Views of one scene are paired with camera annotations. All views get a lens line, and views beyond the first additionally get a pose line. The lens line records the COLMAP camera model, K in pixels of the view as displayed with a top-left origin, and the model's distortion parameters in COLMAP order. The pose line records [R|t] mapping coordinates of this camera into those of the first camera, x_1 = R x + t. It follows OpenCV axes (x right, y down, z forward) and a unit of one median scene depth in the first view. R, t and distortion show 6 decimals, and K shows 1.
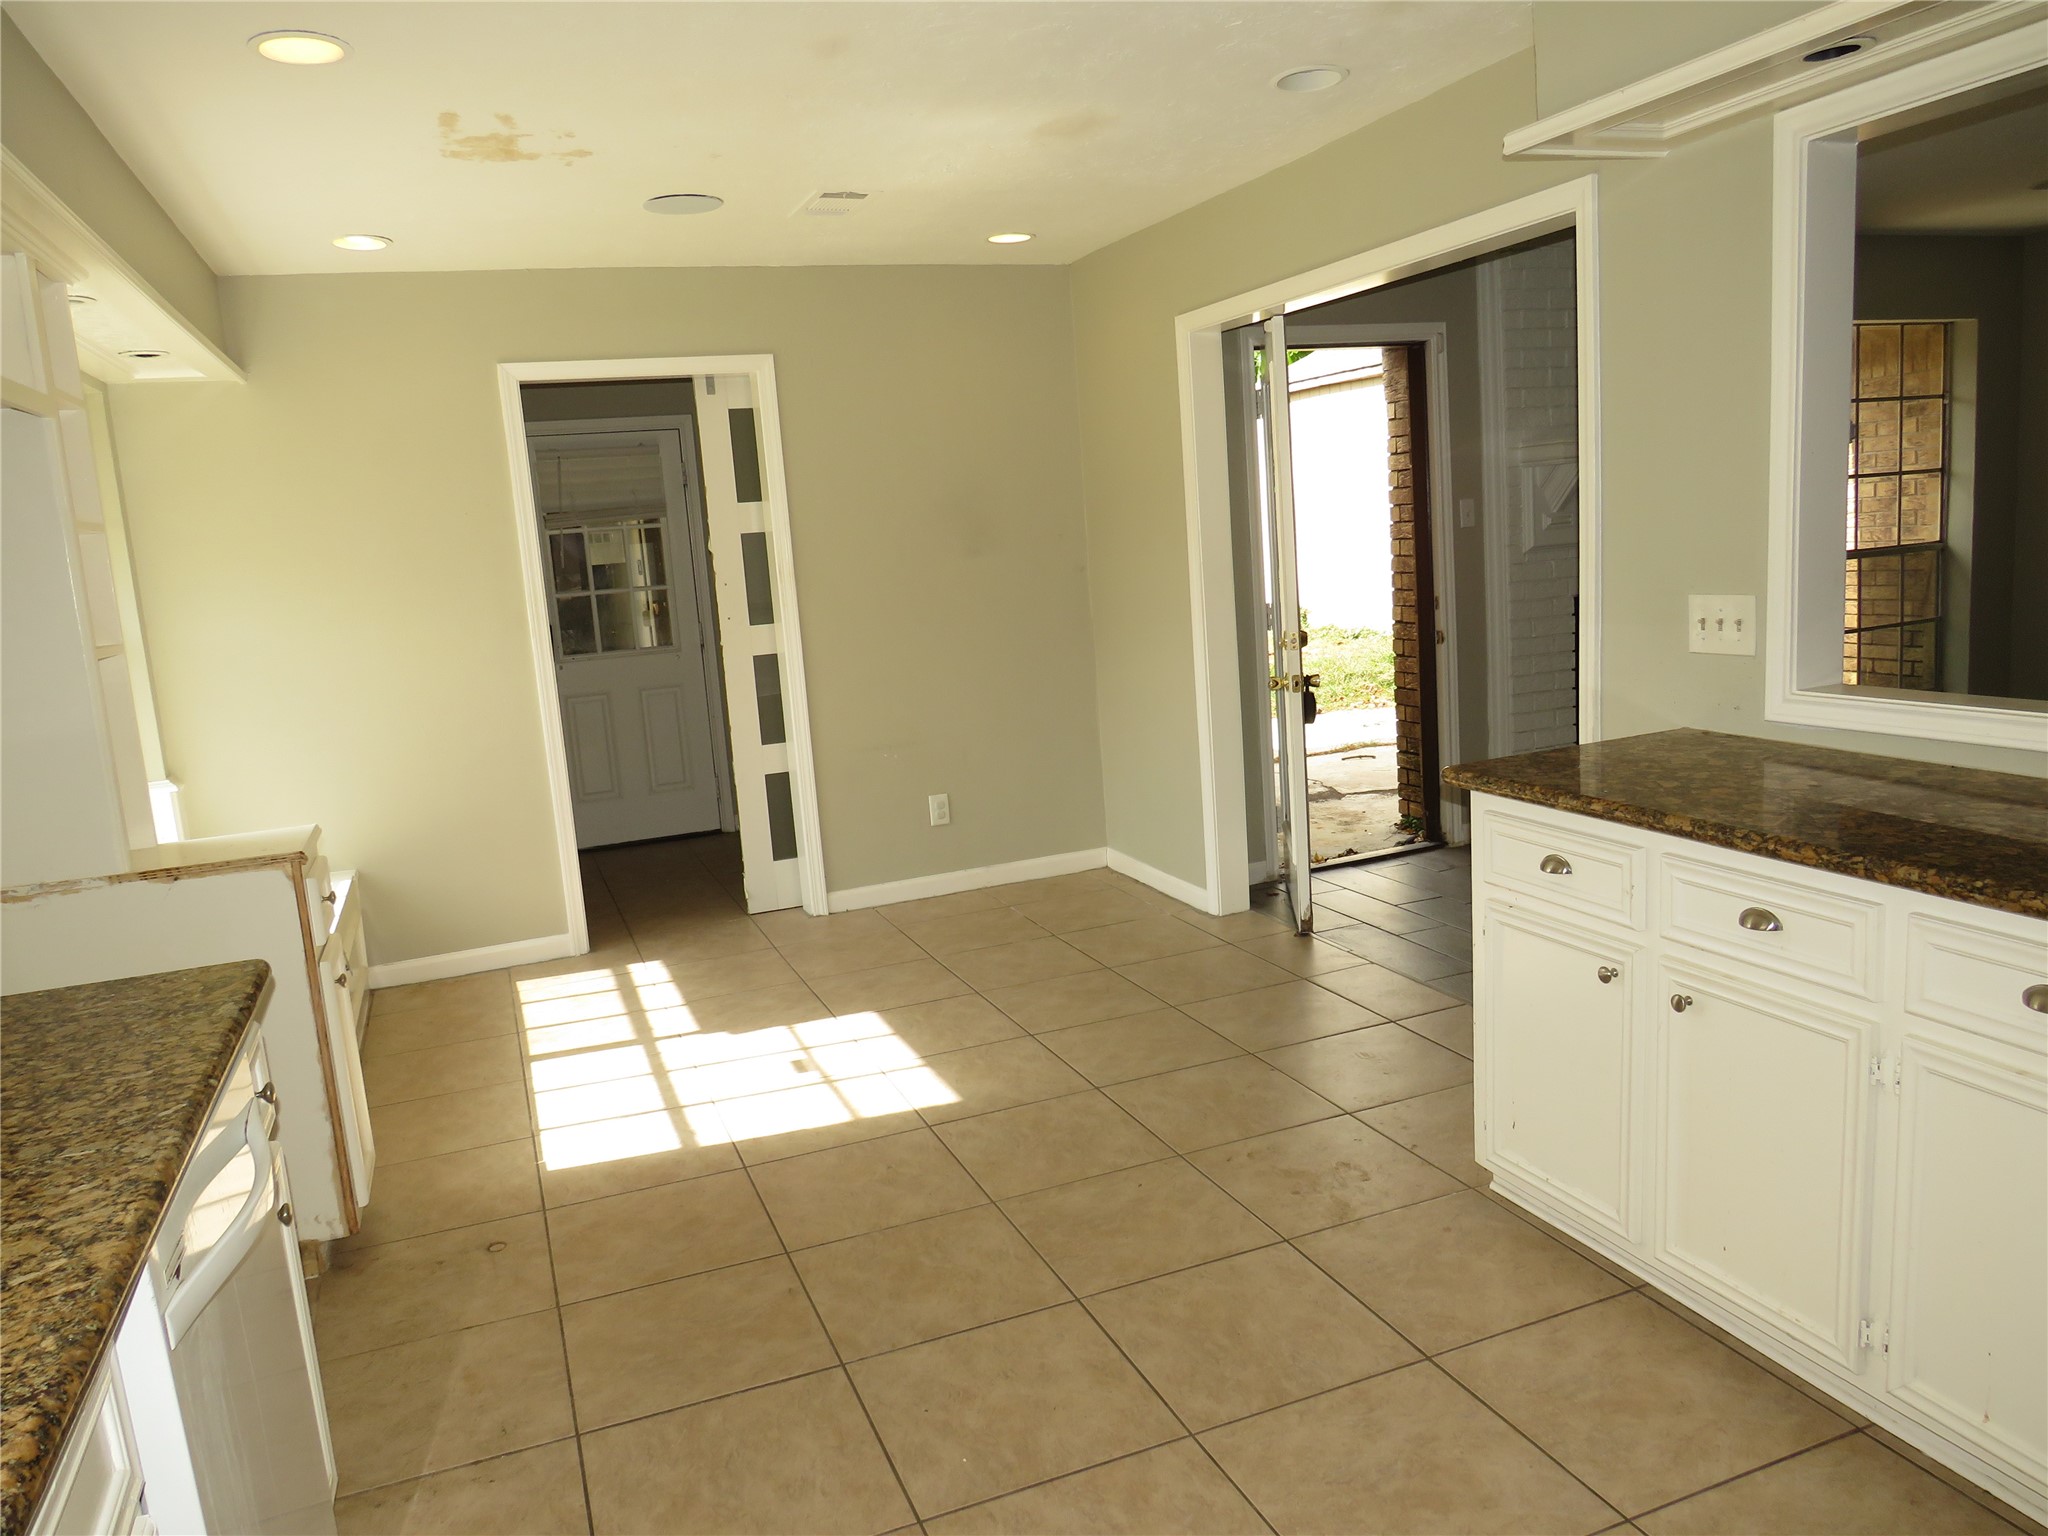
lens RADIAL K [[1456.4, 0, 1018.5], [0, 1456.4, 768.5], [0, 0, 1]] dist [-0.026959, -0.002641]
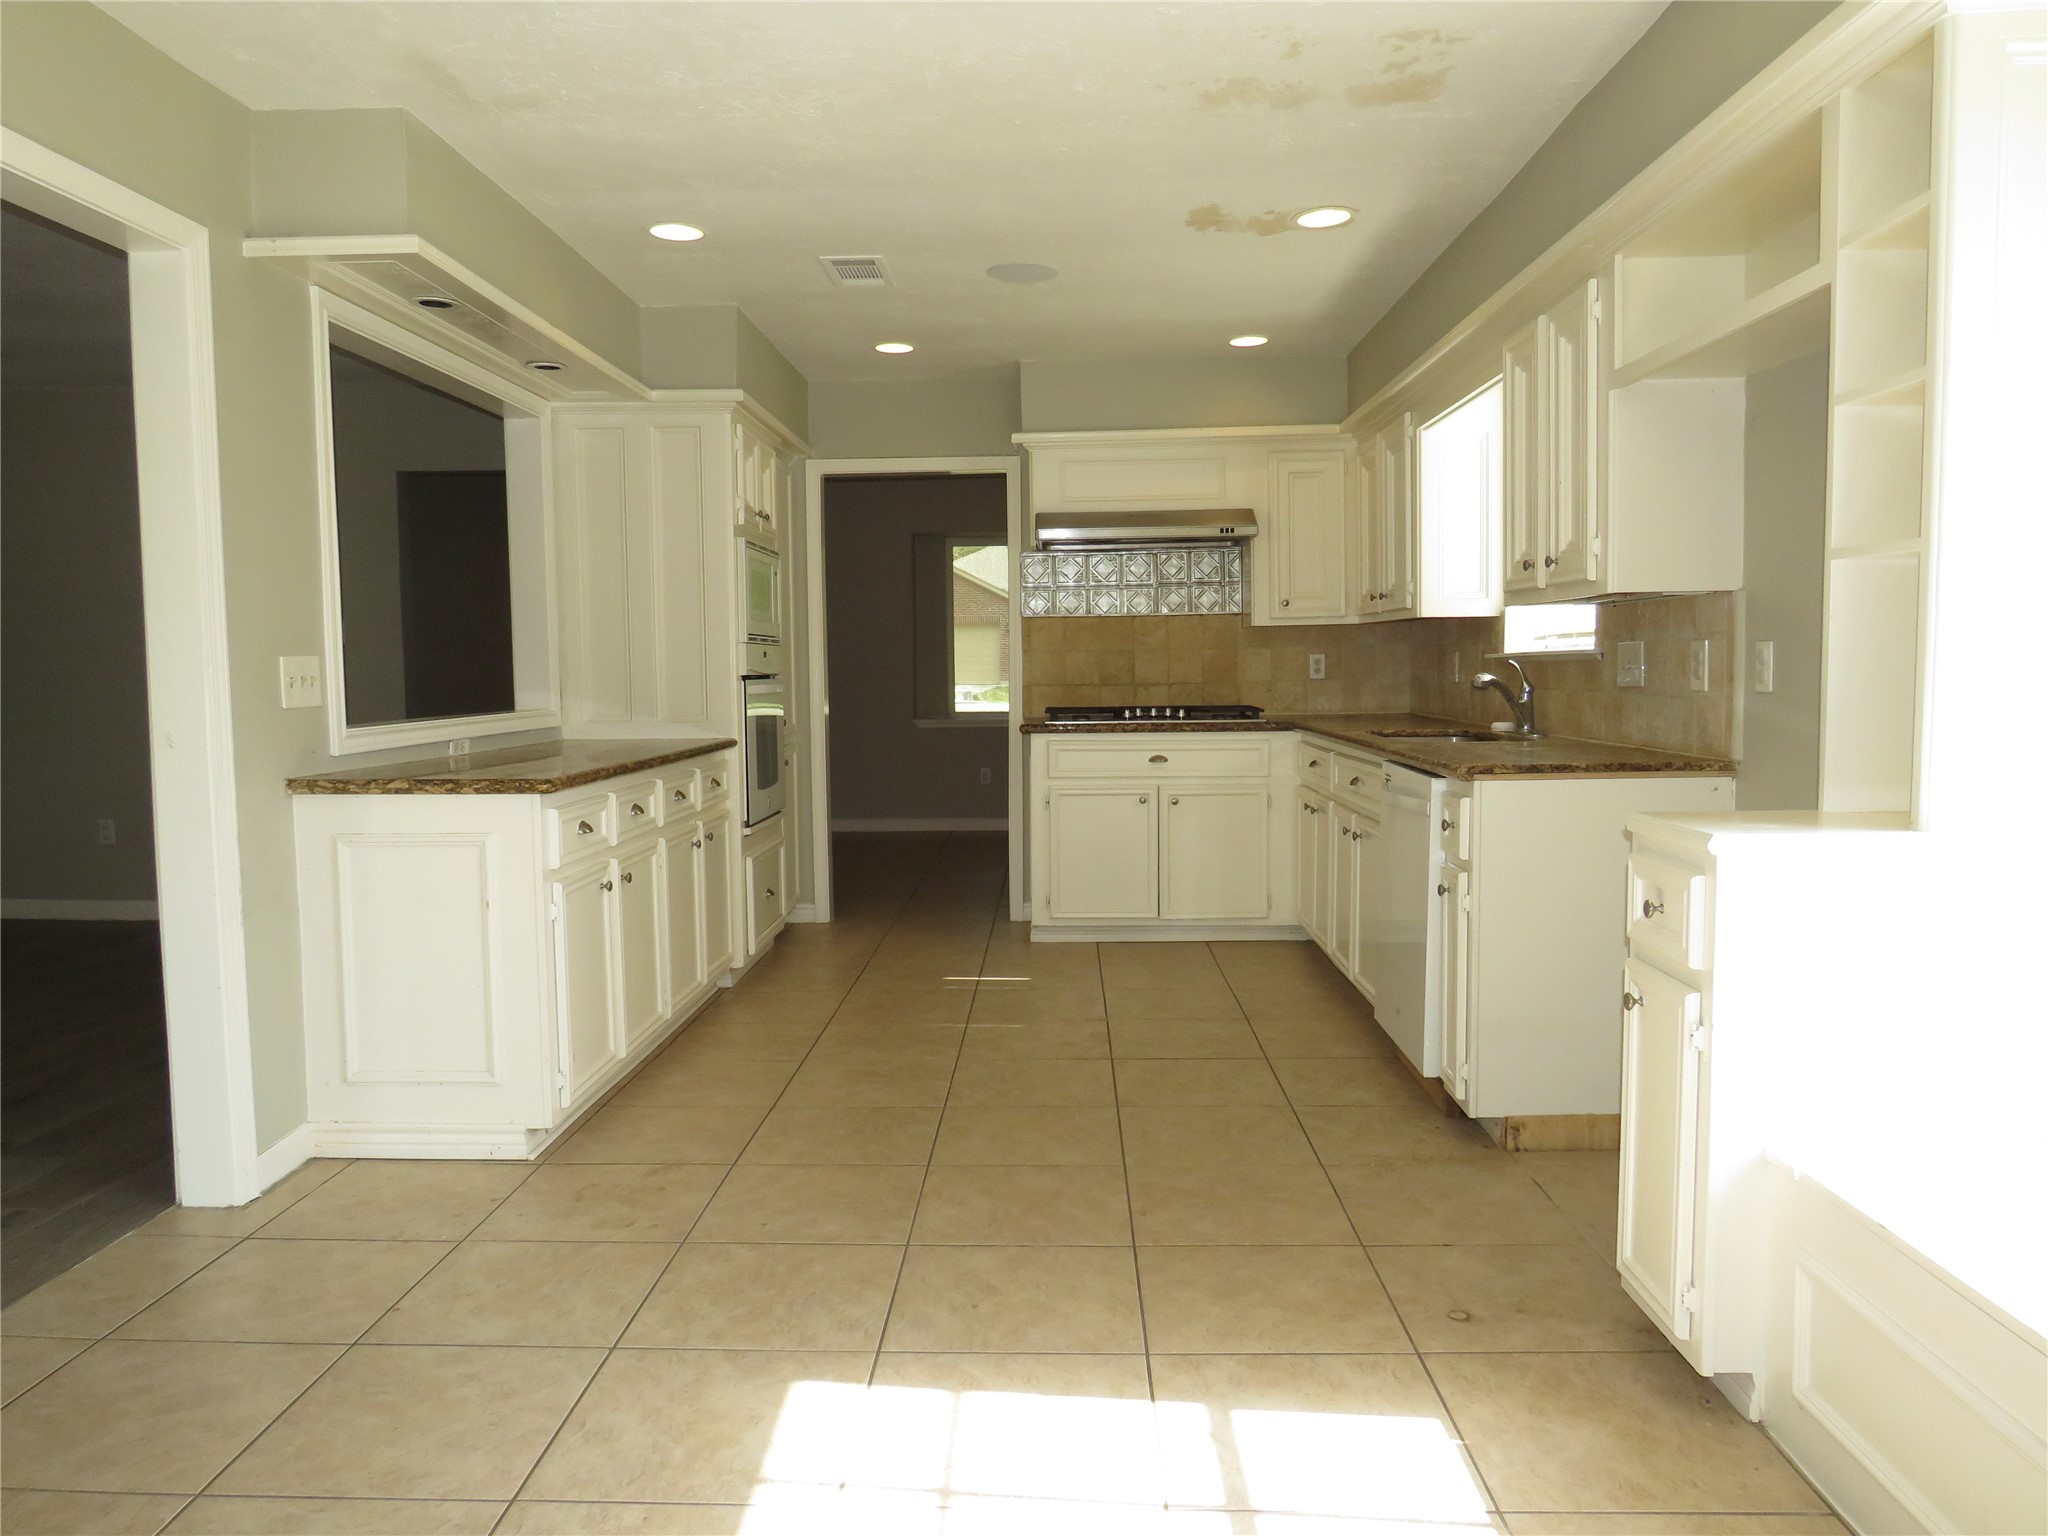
lens RADIAL K [[1456.4, 0, 1020.0], [0, 1456.4, 765.7], [0, 0, 1]] dist [-0.026959, -0.002641]
pose [[-0.918479, 0.051334, 0.392125, -0.466696], [0.136971, 0.971462, 0.193651, -0.170086], [-0.370993, 0.231574, -0.899298, 1.751102]]
